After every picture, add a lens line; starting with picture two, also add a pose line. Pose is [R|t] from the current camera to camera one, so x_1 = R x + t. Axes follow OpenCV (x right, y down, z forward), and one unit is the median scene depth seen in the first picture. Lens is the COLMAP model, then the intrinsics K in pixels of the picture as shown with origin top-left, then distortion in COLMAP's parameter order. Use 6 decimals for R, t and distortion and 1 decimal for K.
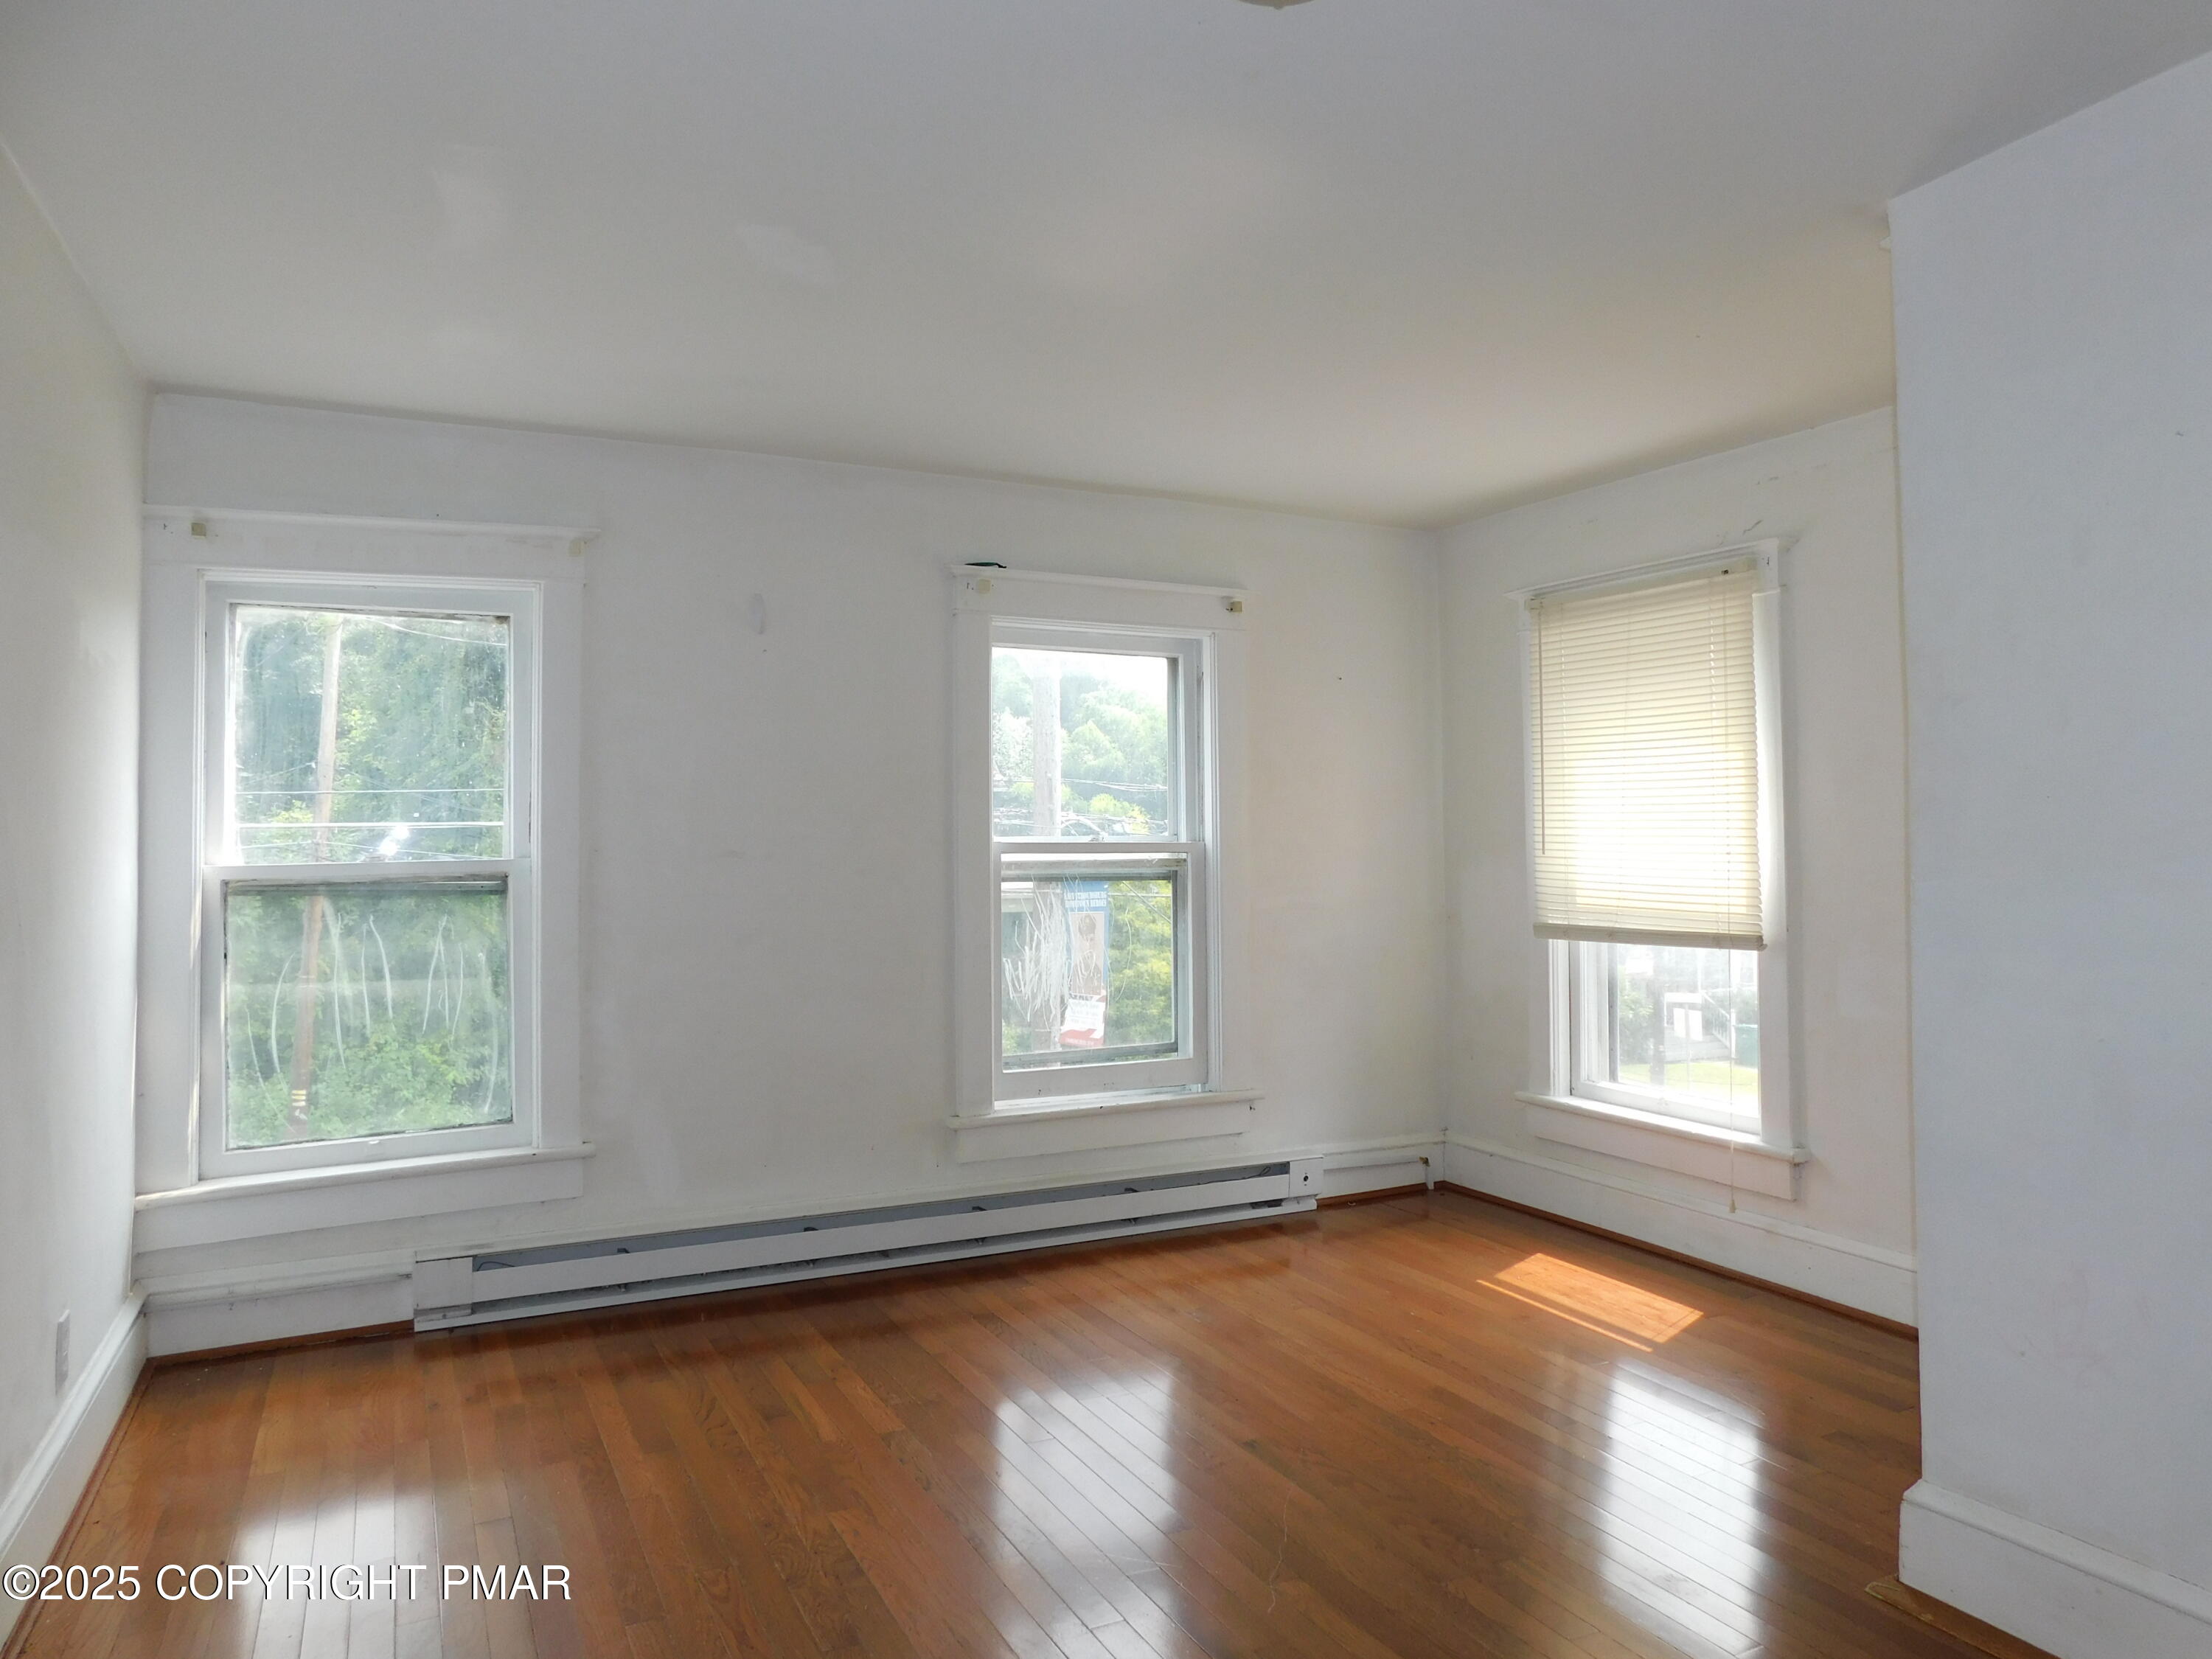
lens RADIAL K [[1461.1, 0, 1117.6], [0, 1461.1, 826.4], [0, 0, 1]] dist [-0.072532, 0.055852]
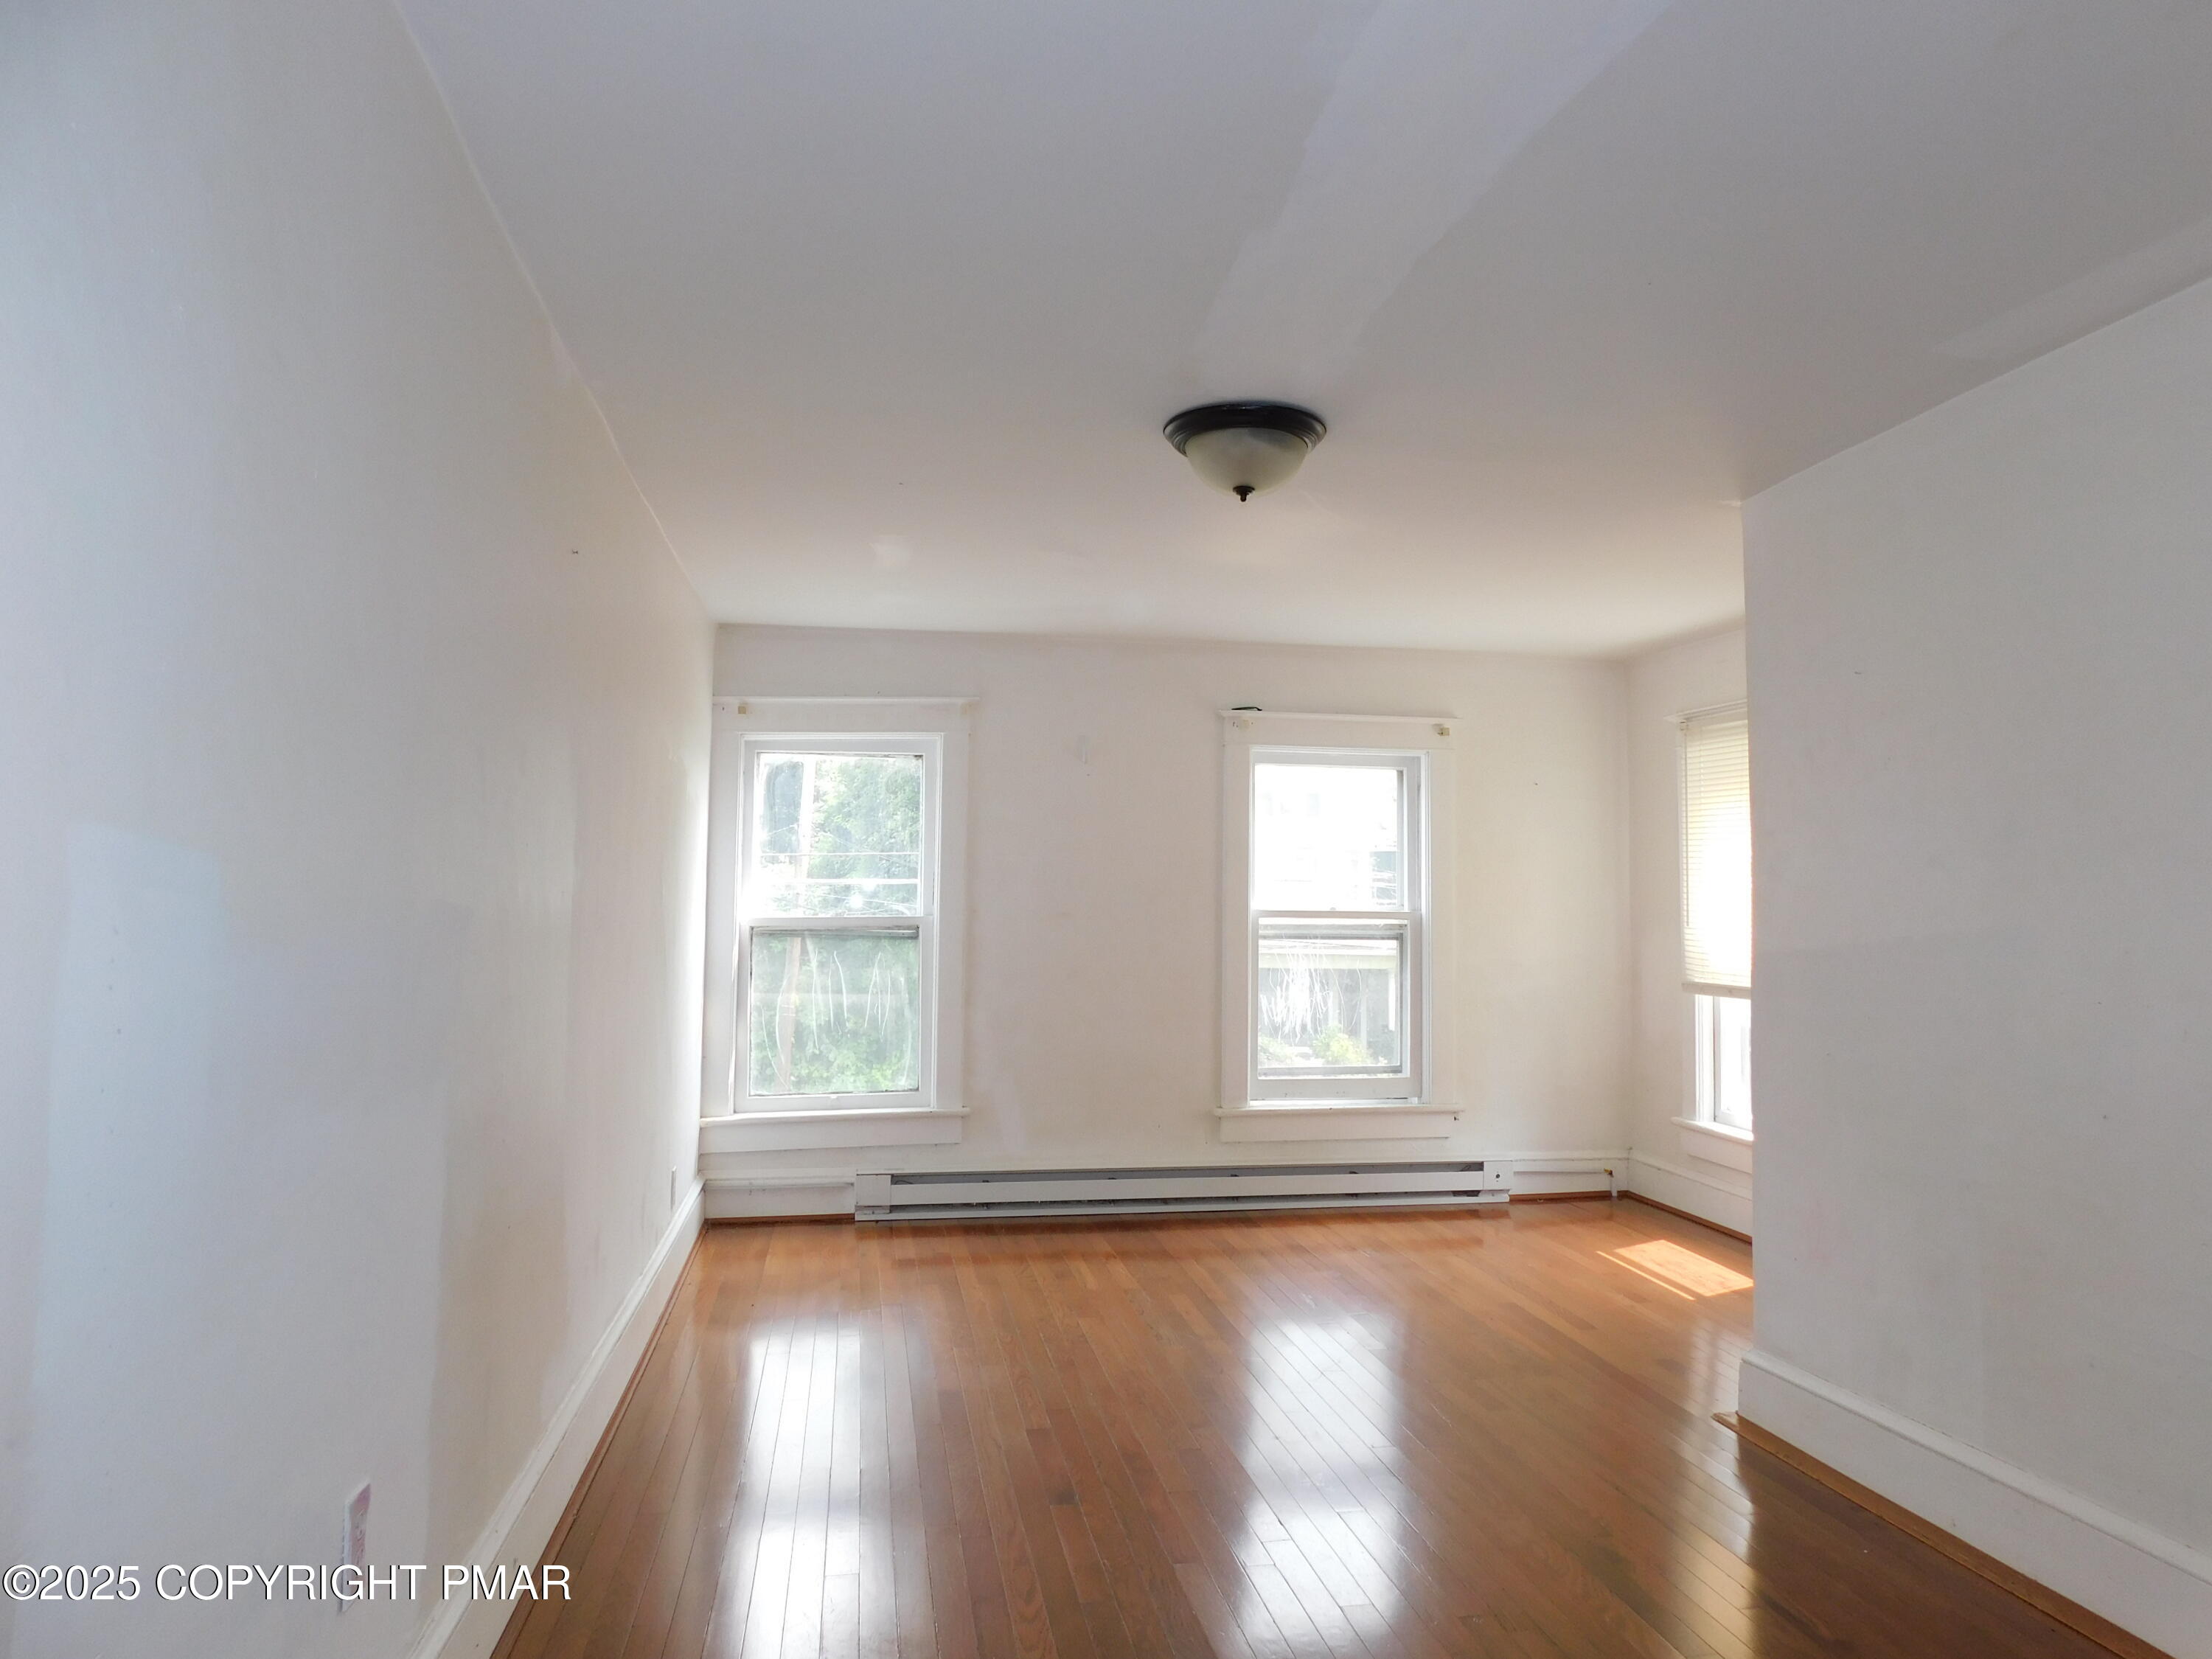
lens RADIAL K [[1461.1, 0, 1104.4], [0, 1461.1, 822.8], [0, 0, 1]] dist [-0.072532, 0.055852]
pose [[0.955333, -0.000150, -0.295532, 0.204946], [-0.012056, 0.999148, -0.039479, -0.016295], [0.295286, 0.041279, 0.954517, -0.386796]]
